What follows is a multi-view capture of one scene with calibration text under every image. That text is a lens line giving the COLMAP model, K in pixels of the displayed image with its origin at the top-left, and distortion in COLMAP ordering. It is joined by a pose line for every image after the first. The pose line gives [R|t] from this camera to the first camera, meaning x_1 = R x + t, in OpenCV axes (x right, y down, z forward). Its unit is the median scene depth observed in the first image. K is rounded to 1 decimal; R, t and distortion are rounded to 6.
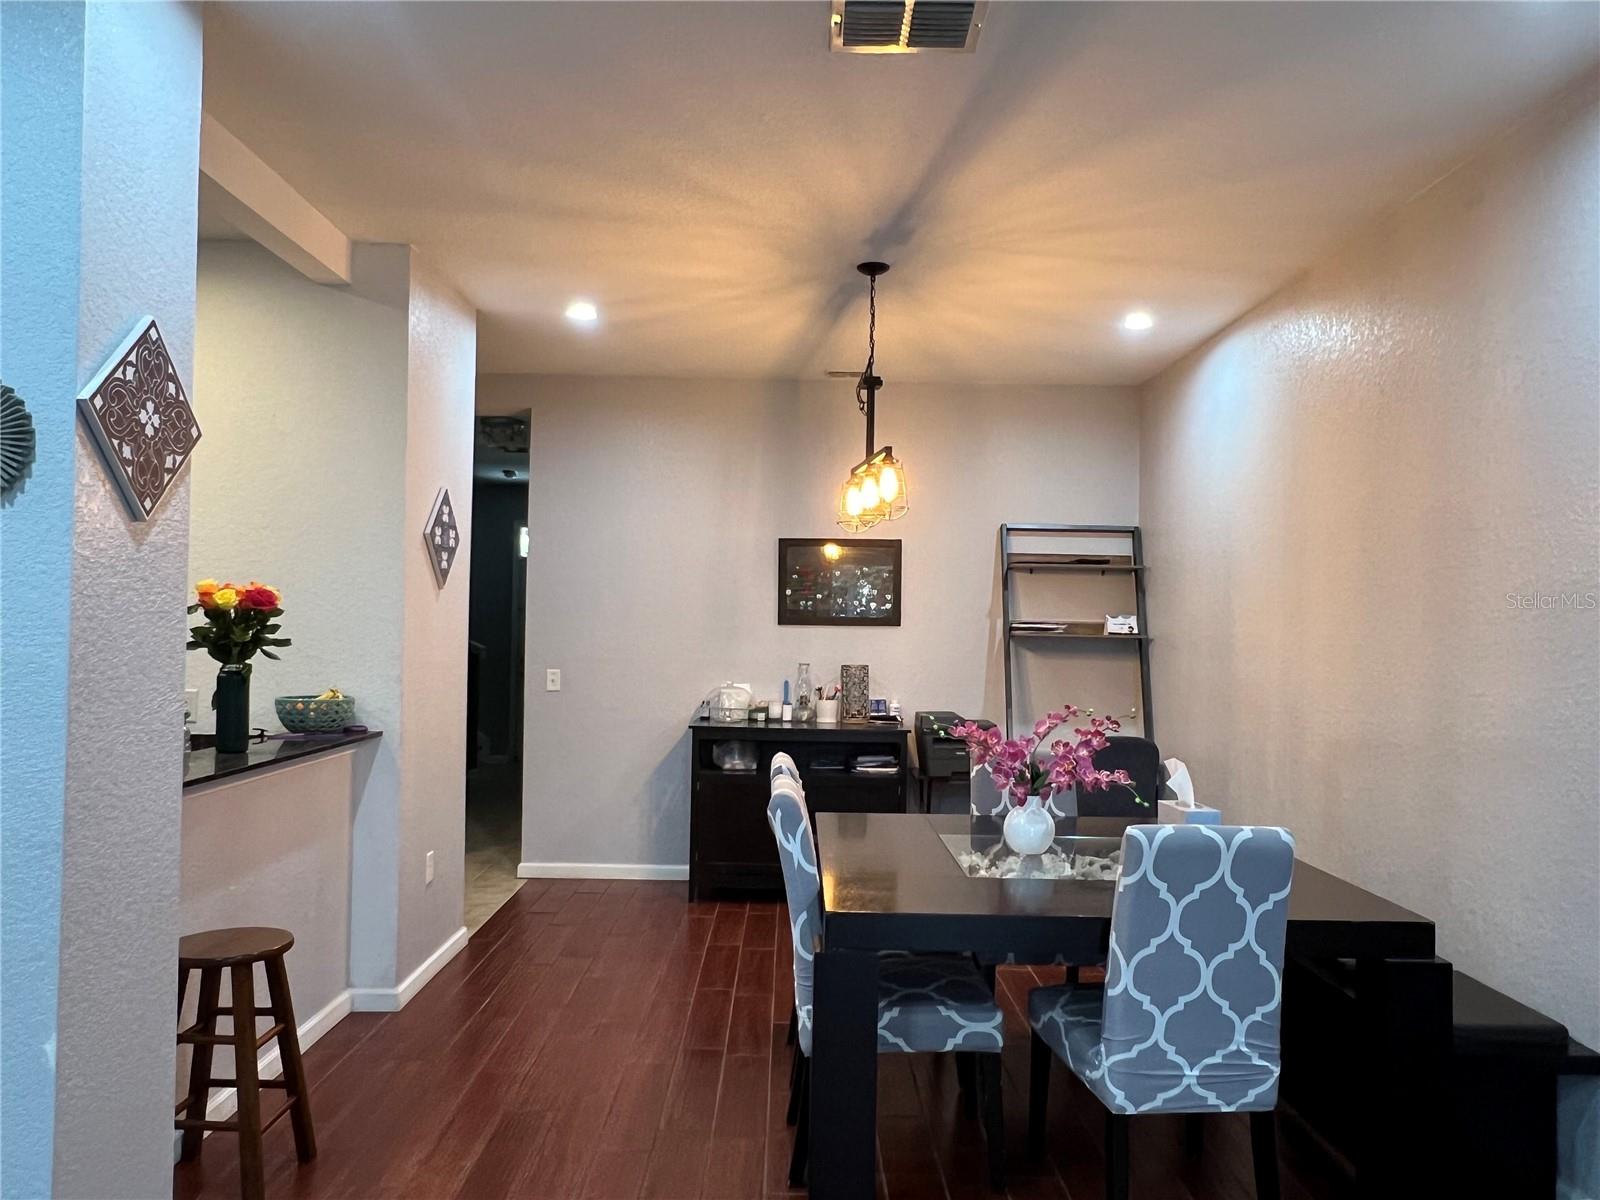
lens RADIAL K [[1075.7, 0, 800.1], [0, 1075.7, 604.3], [0, 0, 1]] dist [0.000777, 0.000115]
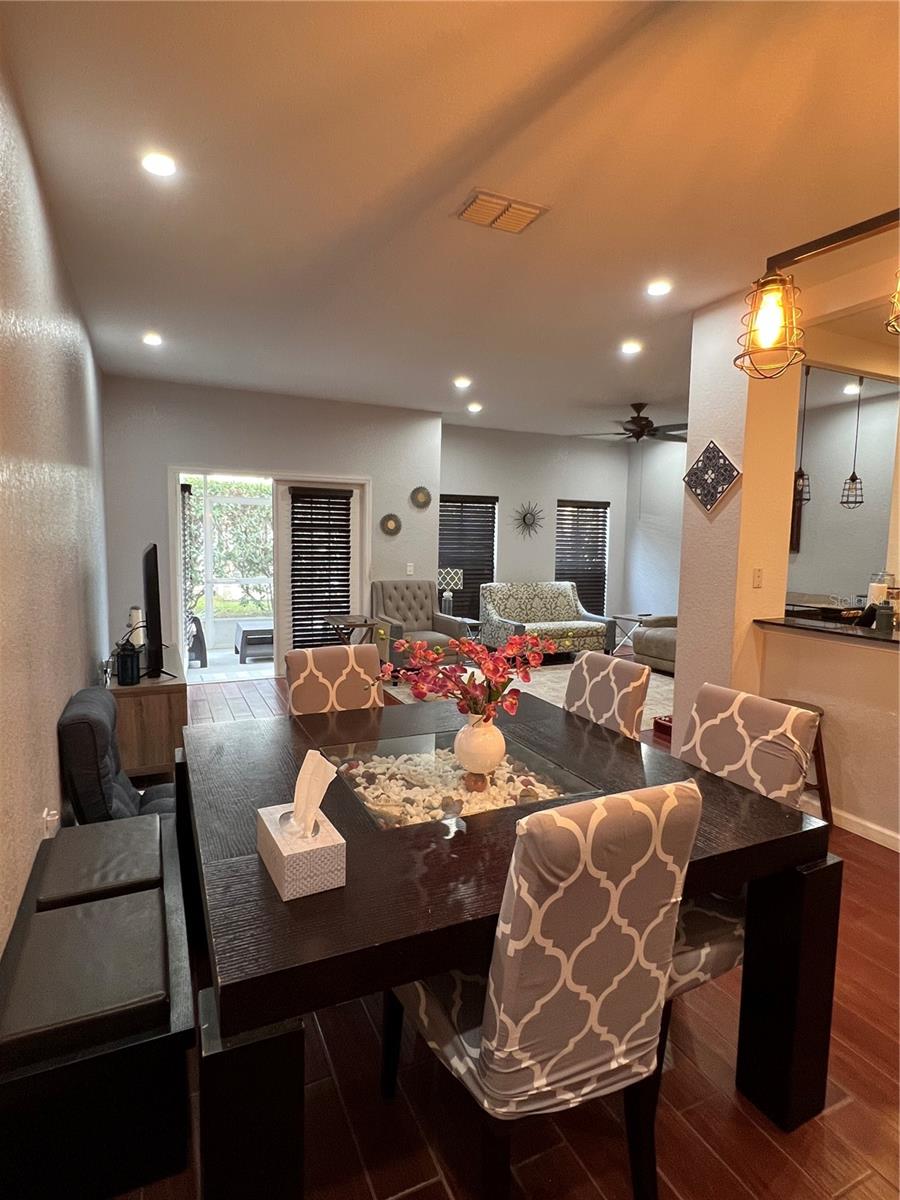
lens RADIAL K [[637.3, 0, 446.9], [0, 637.3, 598.6], [0, 0, 1]] dist [0.005266, 0.000305]
pose [[-0.910986, 0.010776, -0.412296, 0.714098], [-0.021981, 0.996969, 0.074626, 0.036851], [0.411851, 0.077046, -0.907988, 2.255964]]
